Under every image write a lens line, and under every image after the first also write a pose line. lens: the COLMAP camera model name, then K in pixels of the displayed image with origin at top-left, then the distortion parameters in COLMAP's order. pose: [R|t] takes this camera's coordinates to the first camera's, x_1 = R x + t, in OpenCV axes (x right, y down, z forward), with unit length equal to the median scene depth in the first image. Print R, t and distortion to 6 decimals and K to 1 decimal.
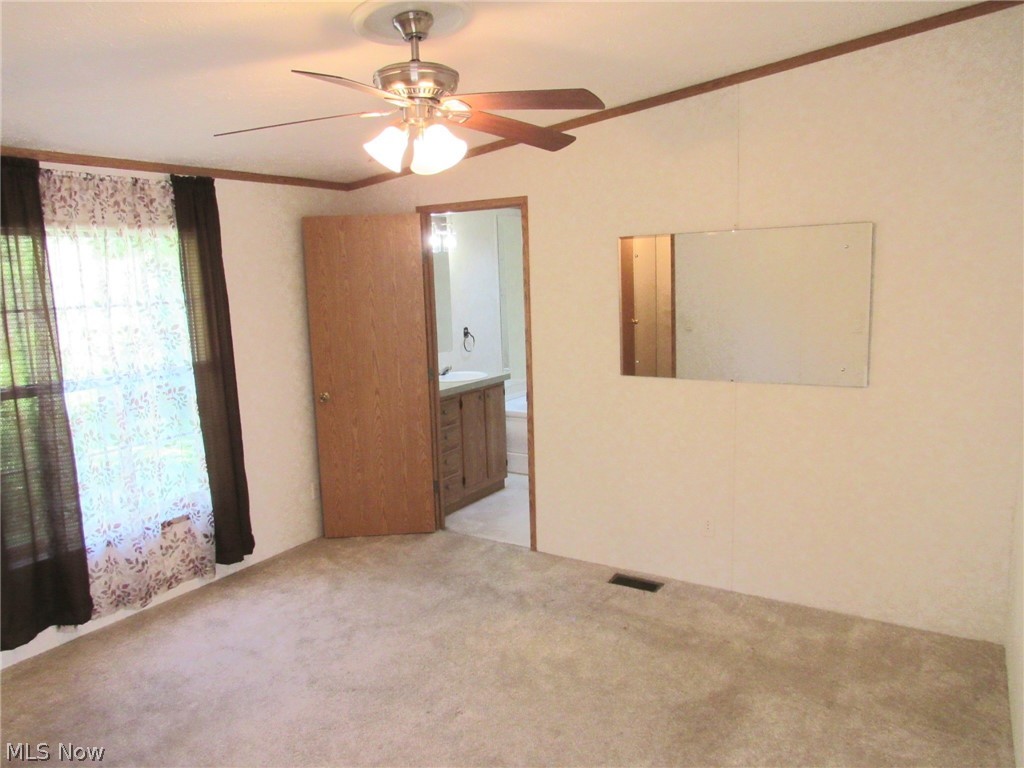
lens RADIAL K [[749.5, 0, 512.0], [0, 749.5, 384.0], [0, 0, 1]] dist [-0.005652, -0.001643]
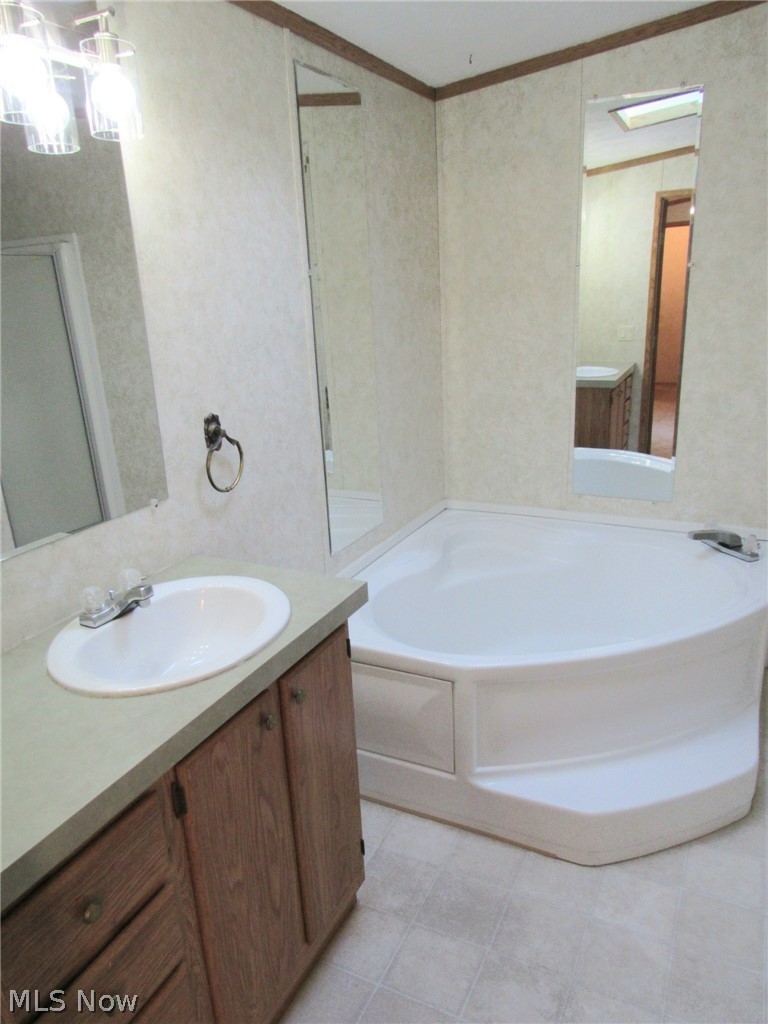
lens RADIAL K [[749.5, 0, 384.0], [0, 749.5, 512.0], [0, 0, 1]] dist [-0.005652, -0.001643]
pose [[0.995737, -0.040680, 0.082788, -0.013353], [0.026024, 0.984933, 0.170965, -0.066940], [-0.088496, -0.168082, 0.981793, 0.519394]]
